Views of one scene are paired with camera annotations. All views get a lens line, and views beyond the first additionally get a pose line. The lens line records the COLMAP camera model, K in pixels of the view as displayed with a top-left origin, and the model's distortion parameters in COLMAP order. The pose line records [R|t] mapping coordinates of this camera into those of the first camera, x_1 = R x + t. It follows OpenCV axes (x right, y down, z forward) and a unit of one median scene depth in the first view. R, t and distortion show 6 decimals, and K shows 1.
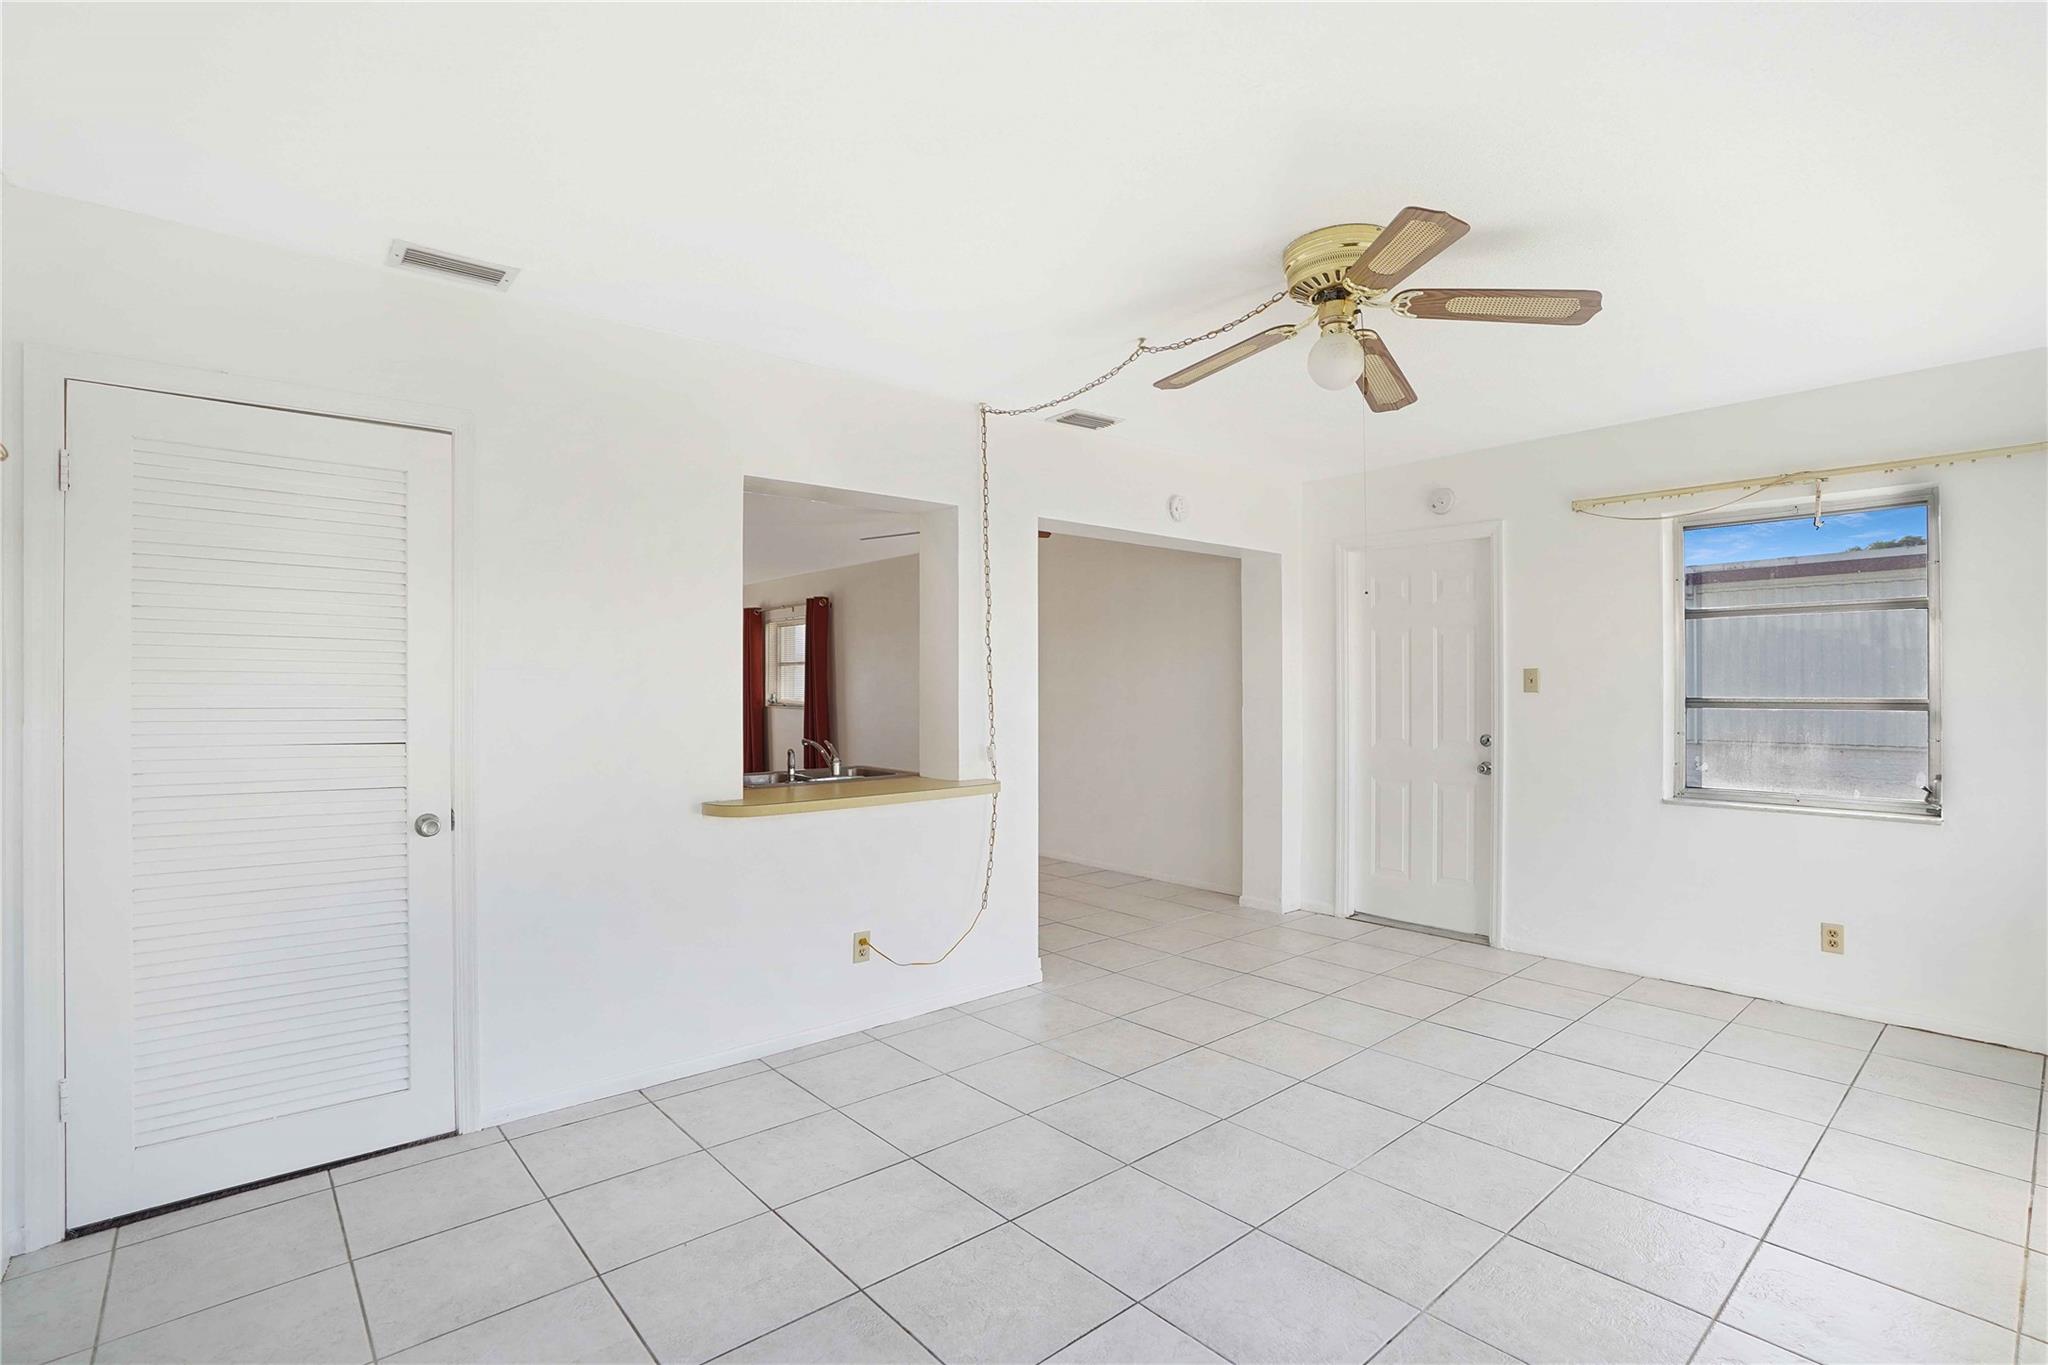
lens RADIAL K [[980.9, 0, 1027.7], [0, 980.9, 683.1], [0, 0, 1]] dist [-0.071999, 0.026636]
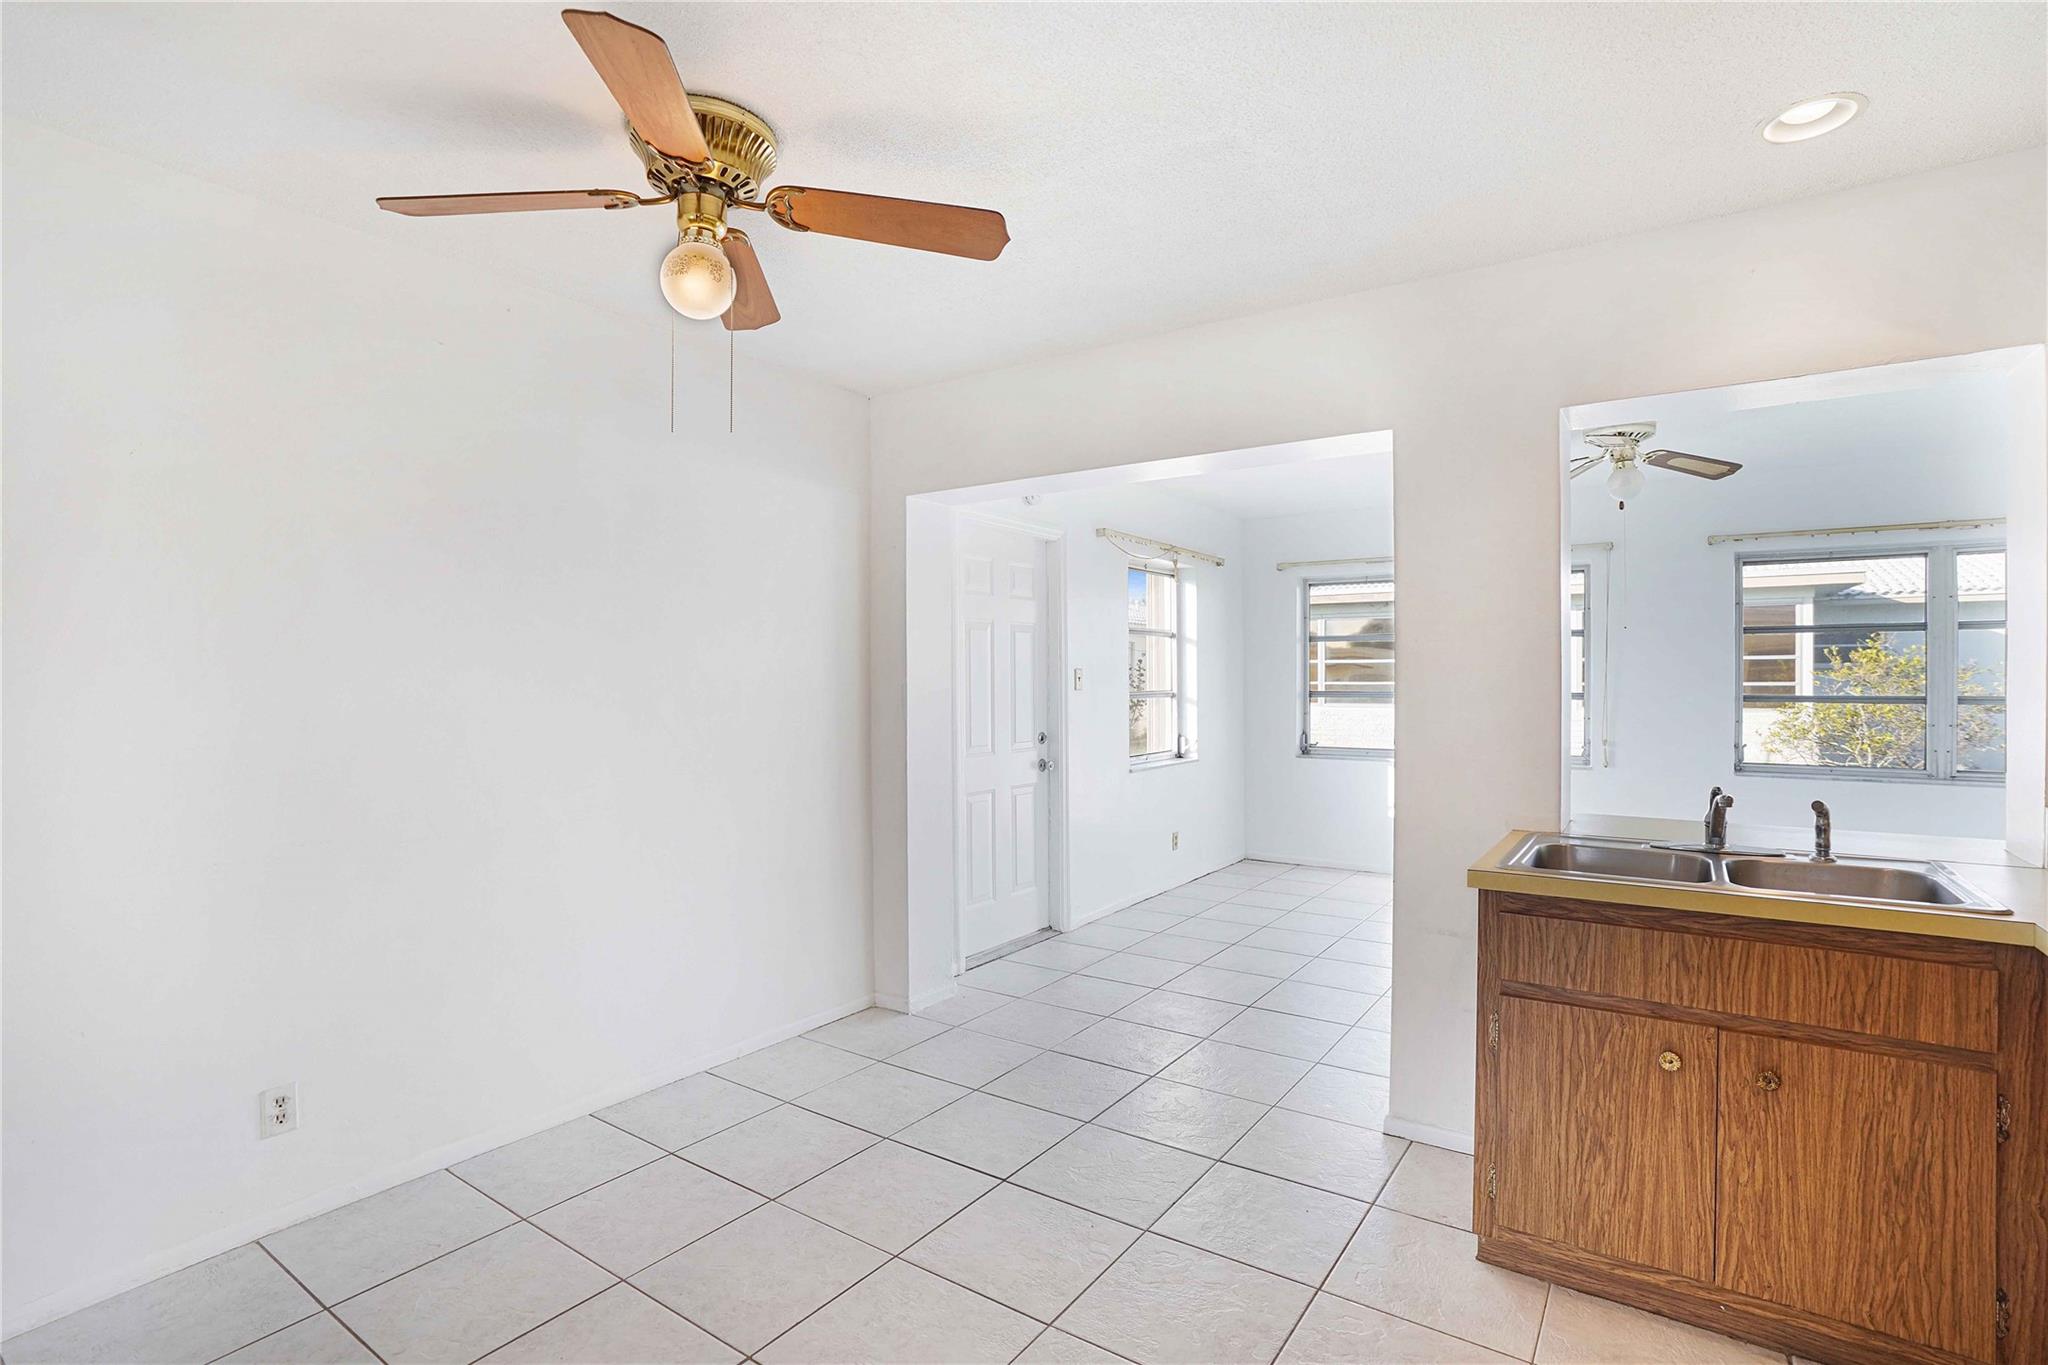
lens RADIAL K [[980.9, 0, 1027.7], [0, 980.9, 683.1], [0, 0, 1]] dist [-0.071999, 0.026636]
pose [[-0.257204, -0.001724, 0.966356, -0.632923], [0.002257, 0.999995, 0.002385, -0.001677], [-0.966354, 0.002795, -0.257199, 1.533643]]
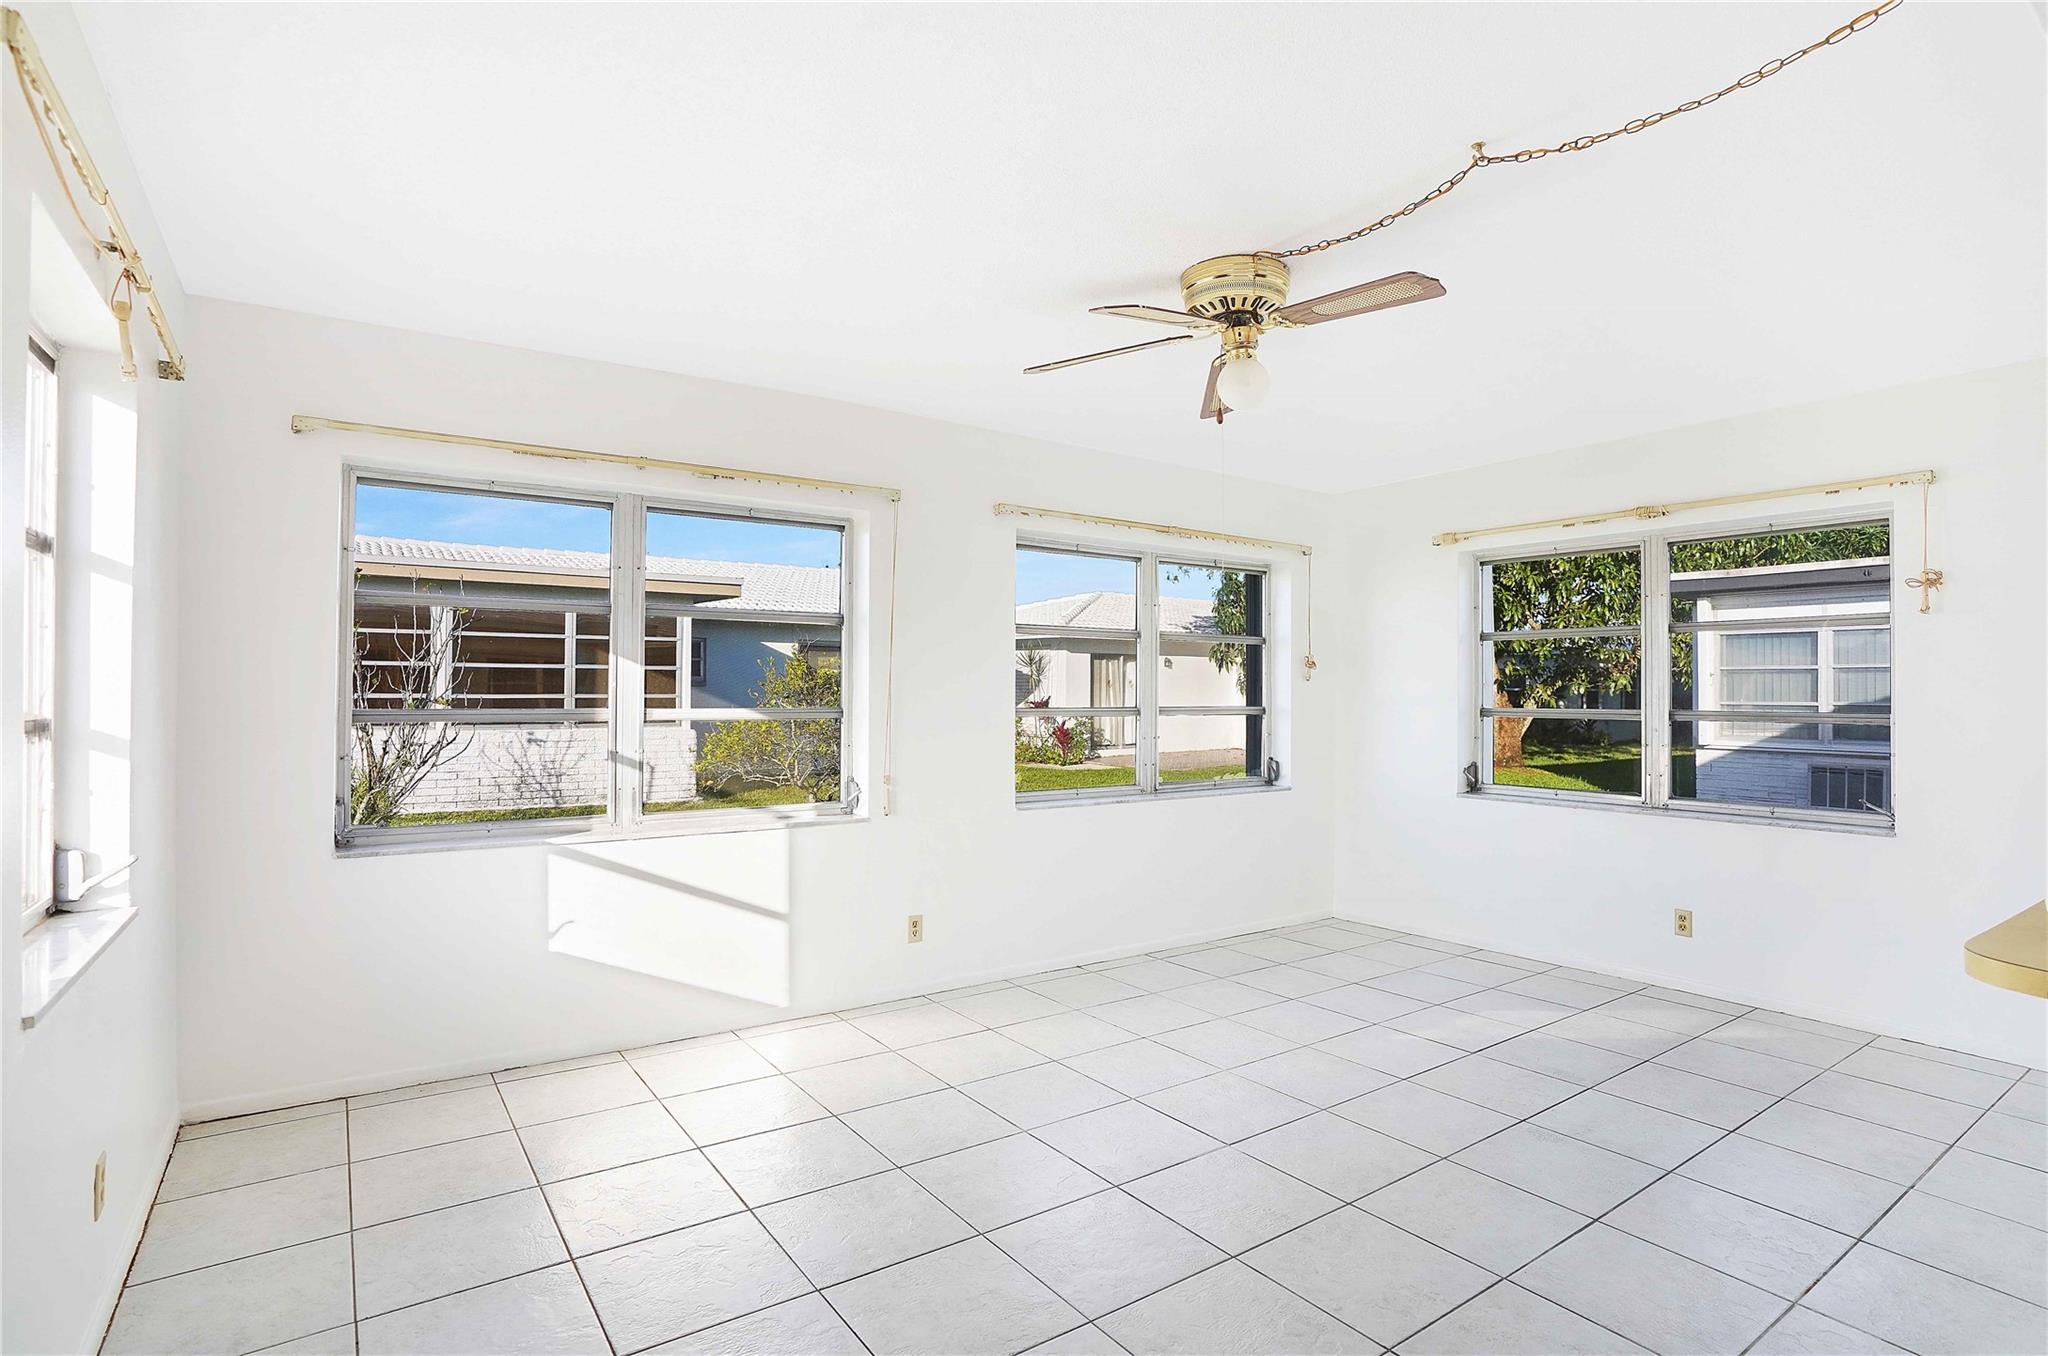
lens RADIAL K [[1010.6, 0, 1054.8], [0, 1010.6, 688.8], [0, 0, 1]] dist [-0.073079, 0.028408]
pose [[-0.996255, -0.000949, 0.086458, 0.268149], [-0.001288, 0.999992, -0.003867, 0.003425], [-0.086453, -0.003964, -0.996248, 1.356574]]
